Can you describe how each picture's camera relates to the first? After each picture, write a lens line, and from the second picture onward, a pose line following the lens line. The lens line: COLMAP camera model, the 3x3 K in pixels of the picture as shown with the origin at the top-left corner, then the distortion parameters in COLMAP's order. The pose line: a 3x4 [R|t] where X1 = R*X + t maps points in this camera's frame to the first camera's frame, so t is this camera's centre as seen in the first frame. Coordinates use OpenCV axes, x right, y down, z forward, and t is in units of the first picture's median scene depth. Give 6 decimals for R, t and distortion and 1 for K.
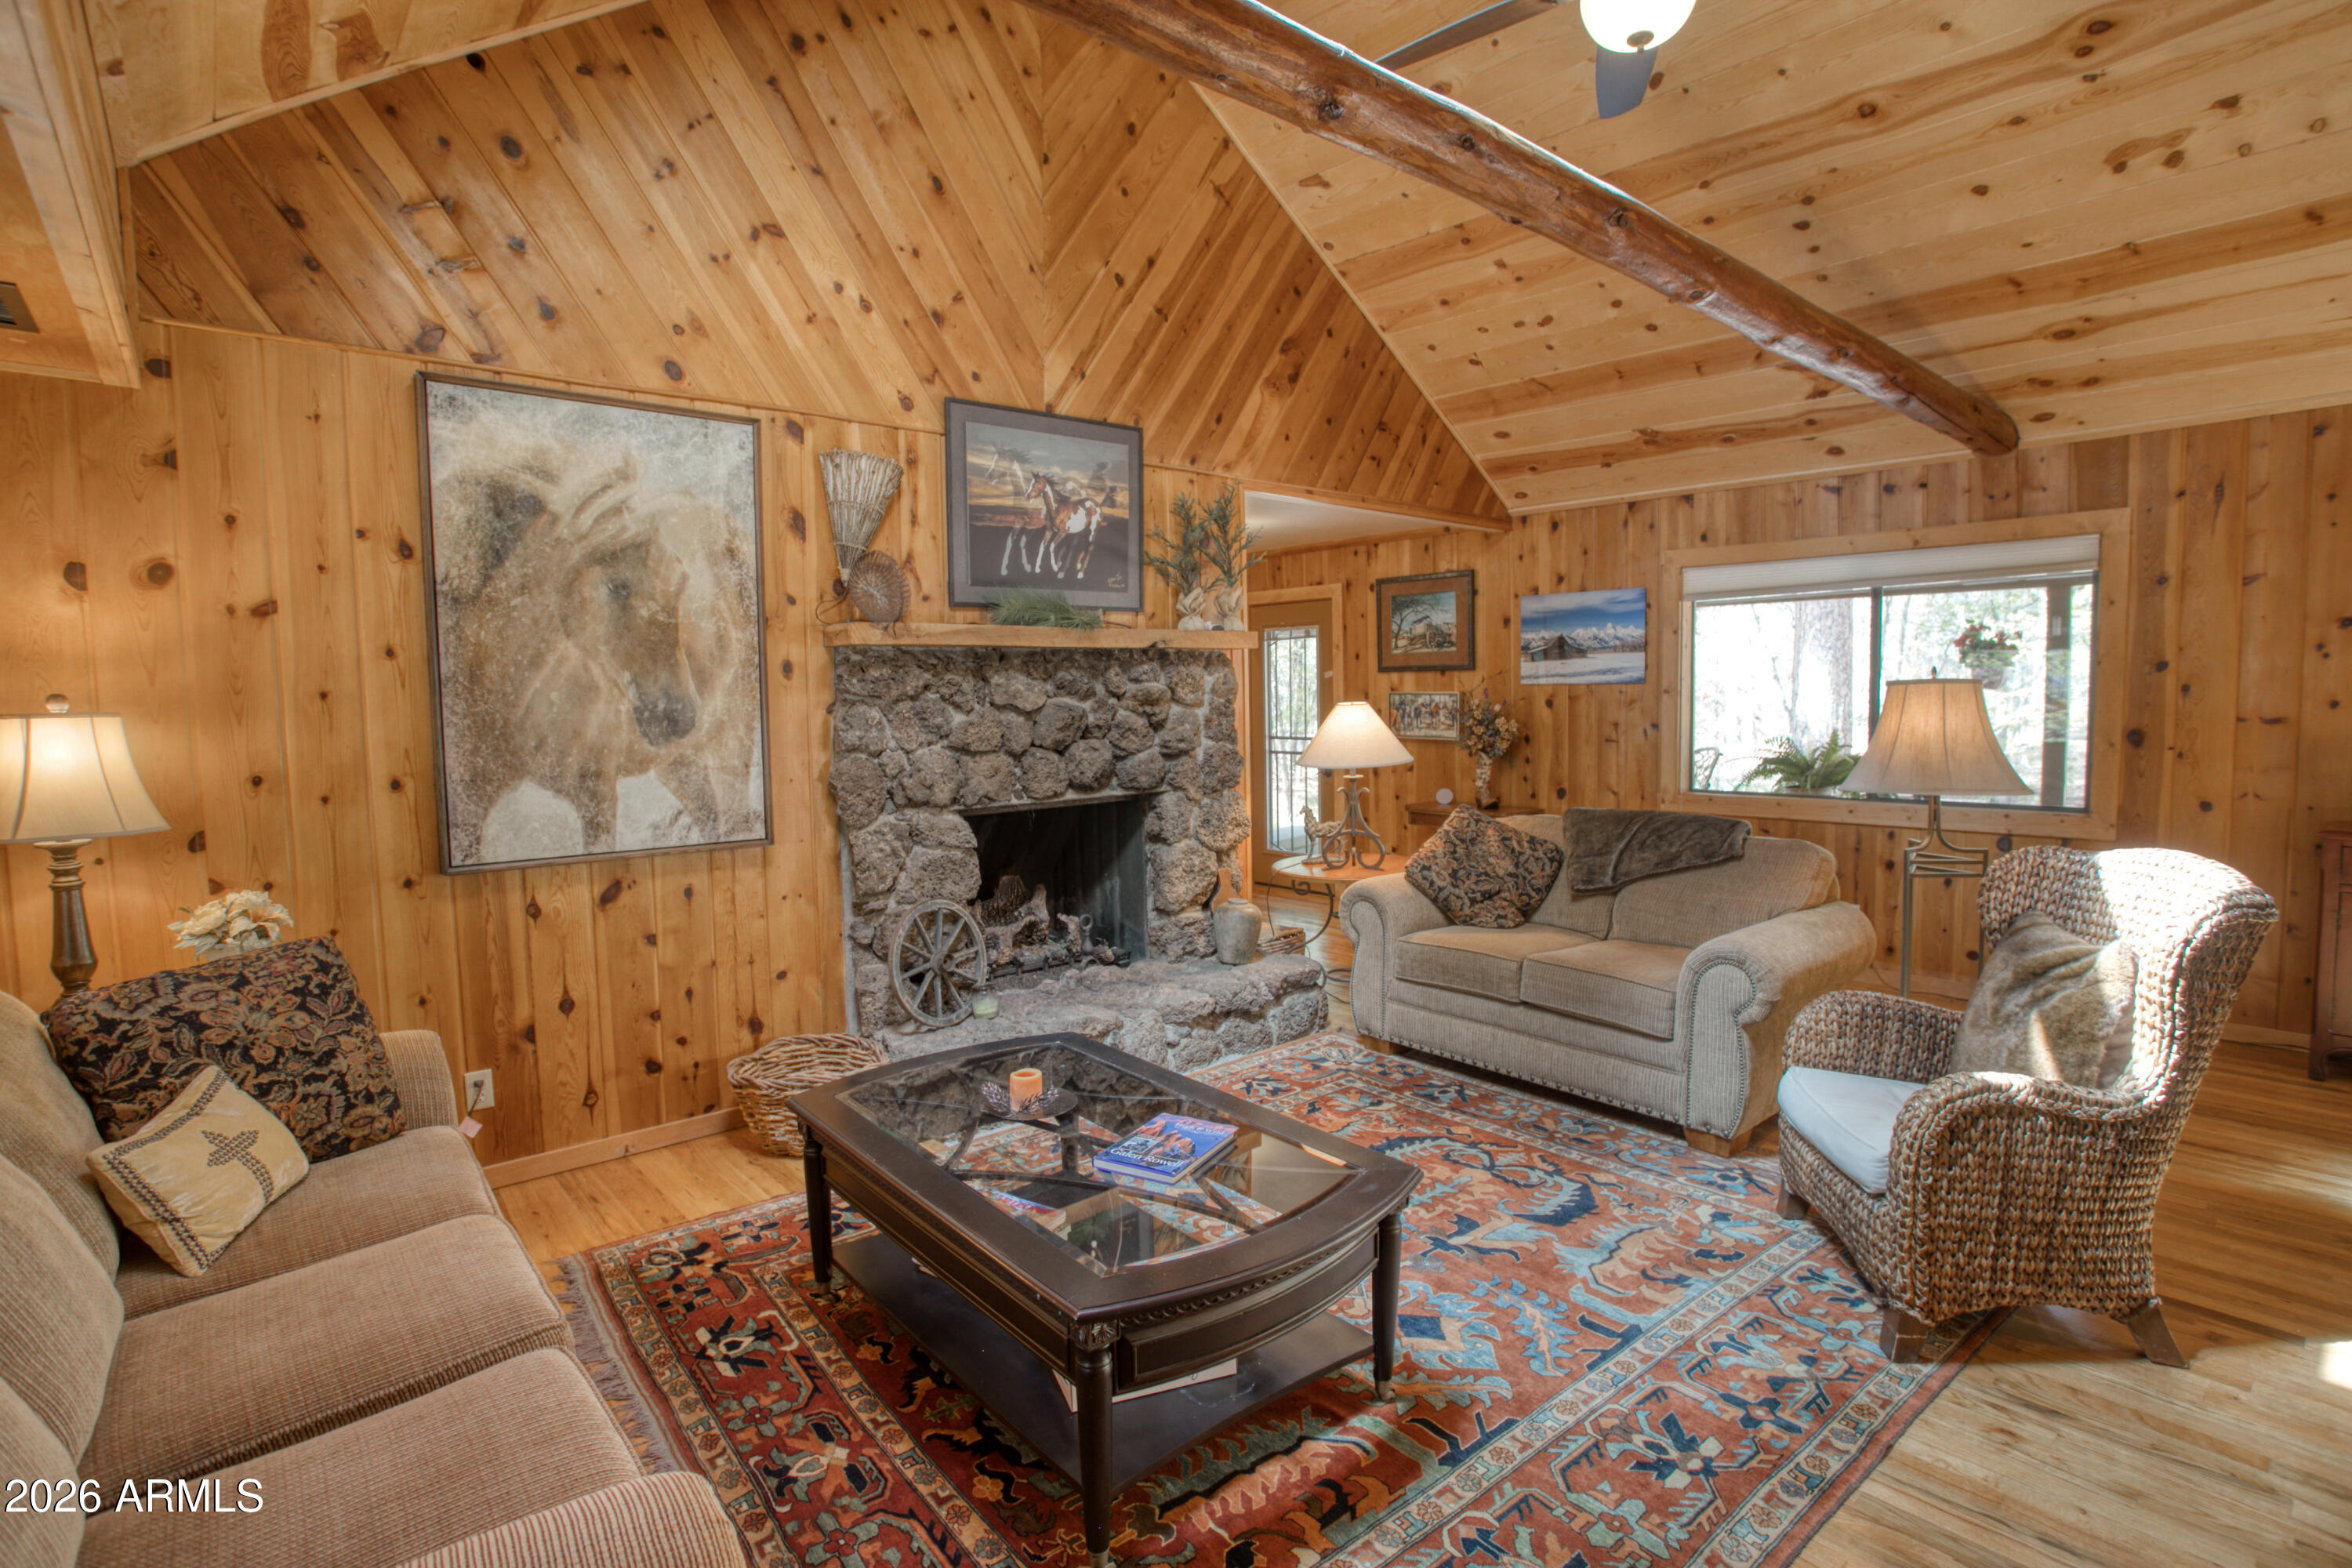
lens RADIAL K [[1156.9, 0, 1183.2], [0, 1156.9, 779.9], [0, 0, 1]] dist [-0.093805, 0.056124]
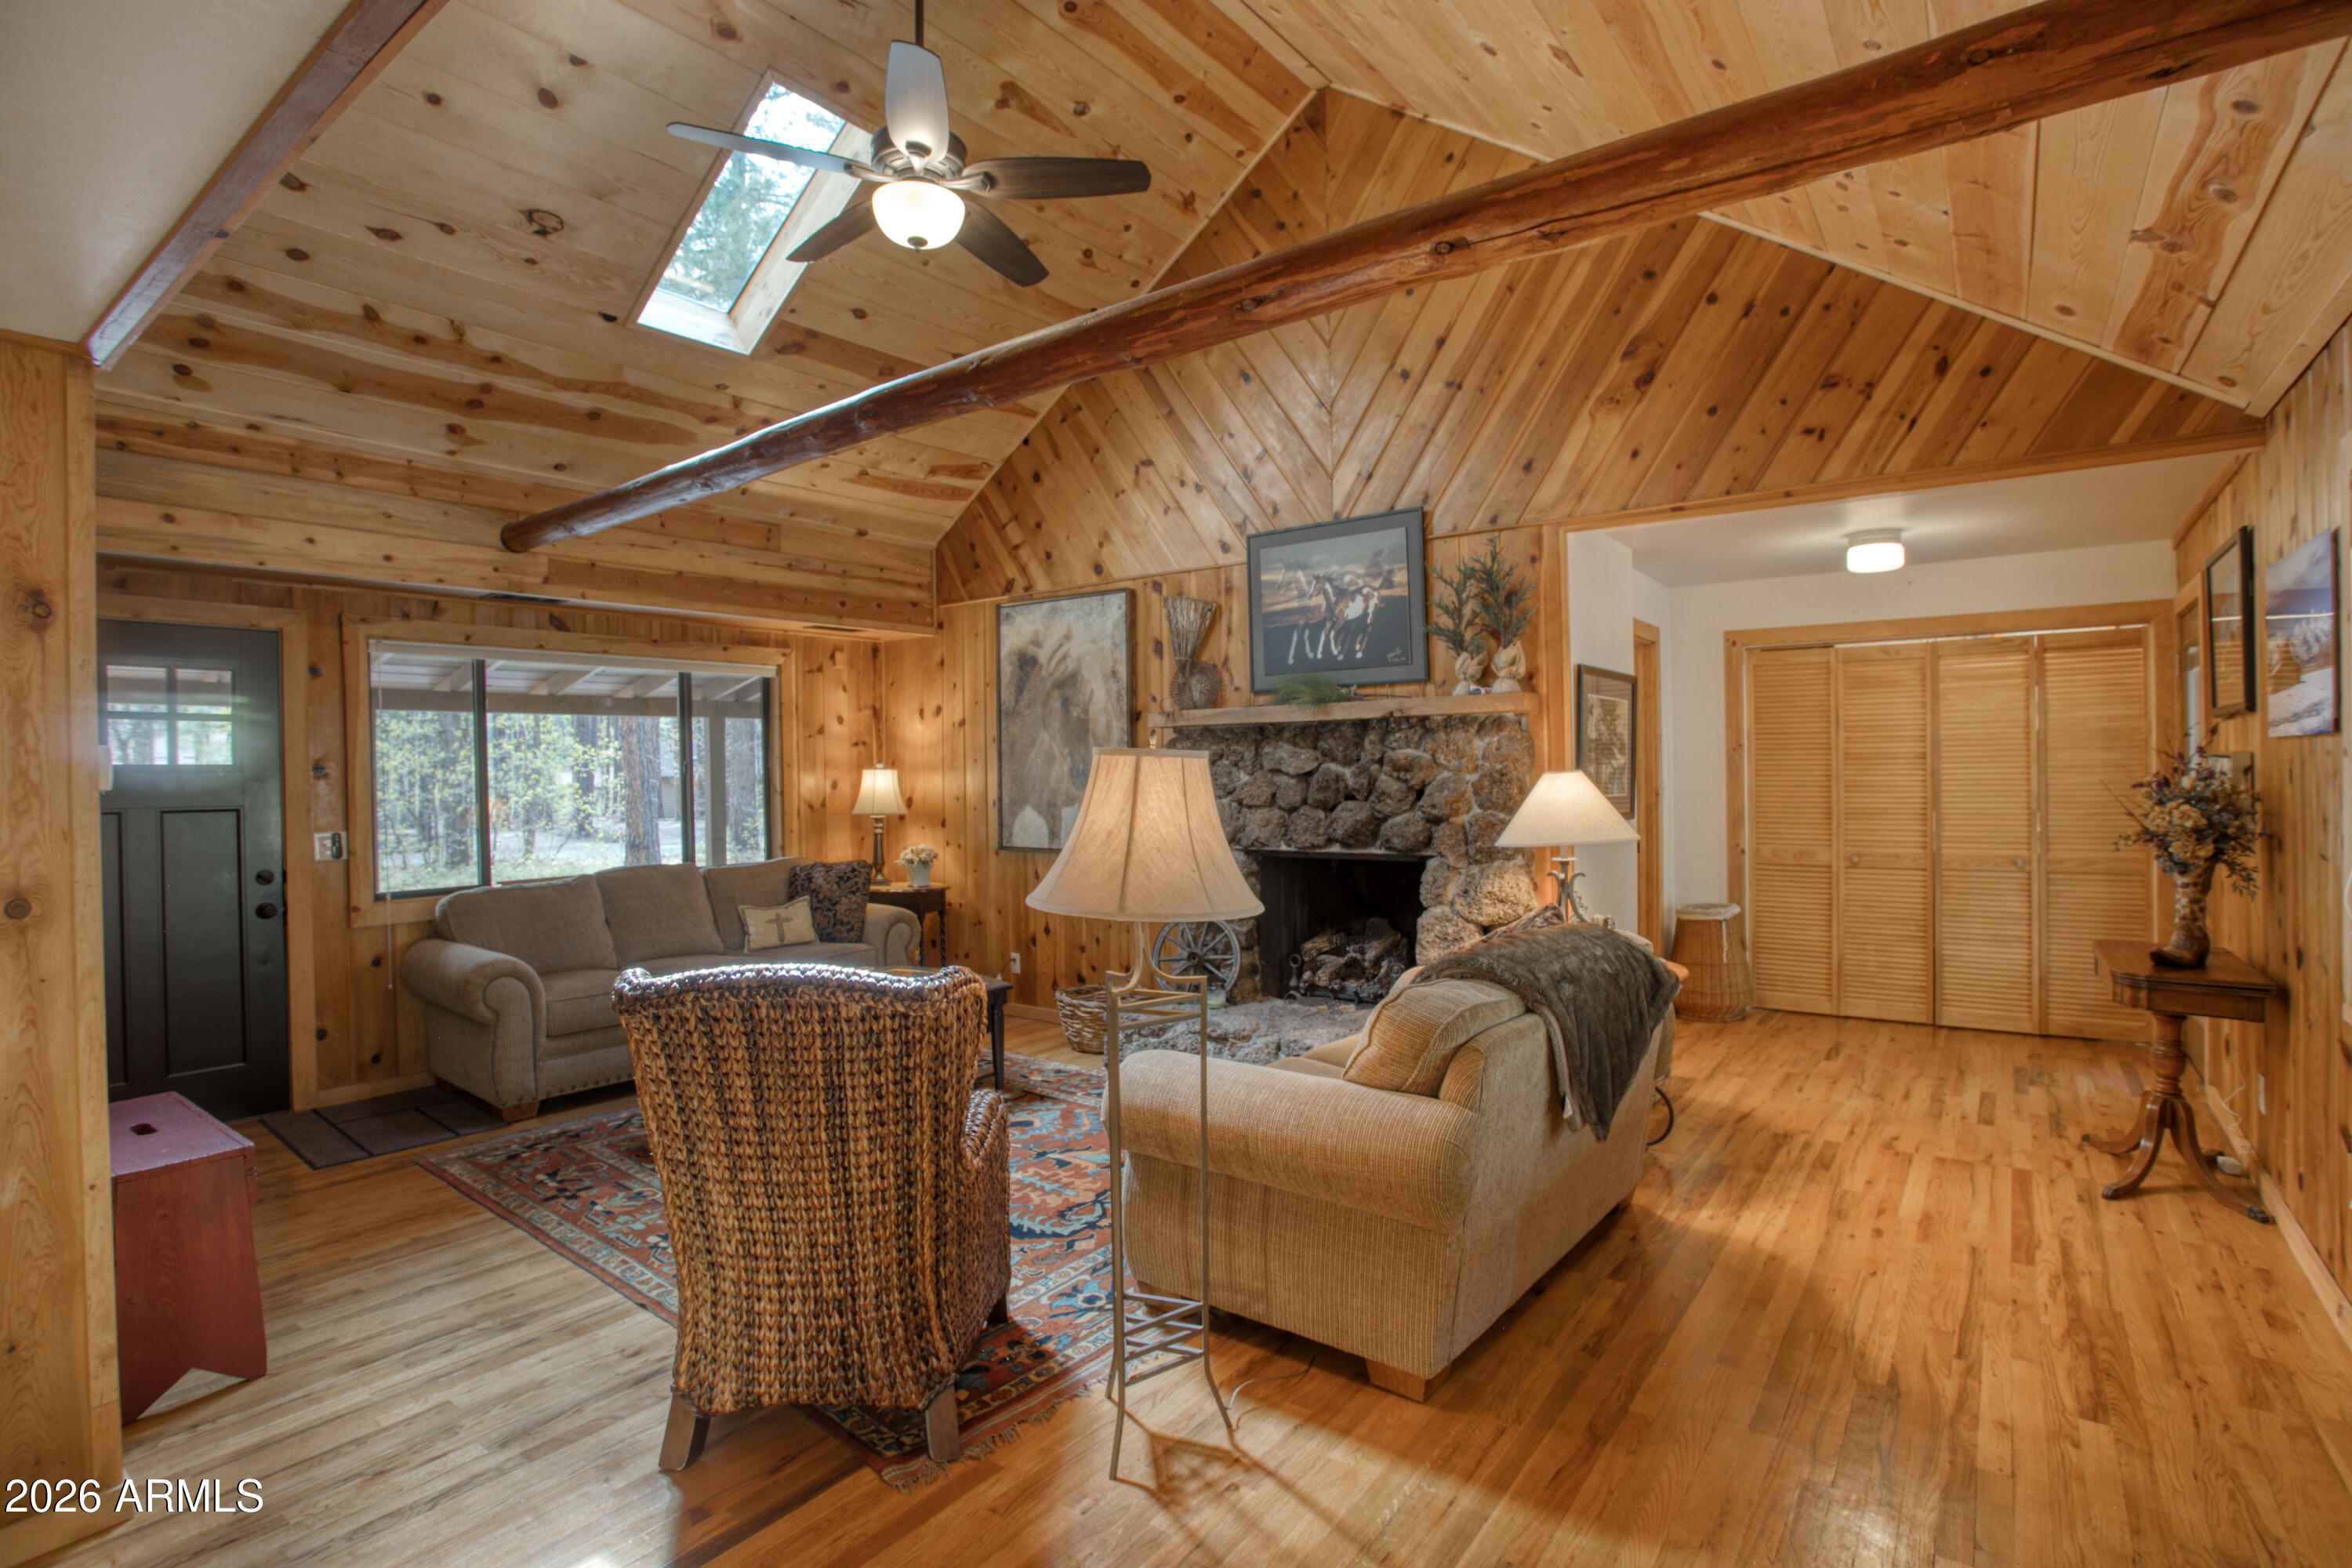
lens RADIAL K [[1156.9, 0, 1183.2], [0, 1156.9, 779.9], [0, 0, 1]] dist [-0.093805, 0.056124]
pose [[0.202996, 0.020936, -0.978956, 1.034517], [-0.064575, 0.997881, 0.007951, -0.056567], [0.977048, 0.061602, 0.203918, 0.642911]]
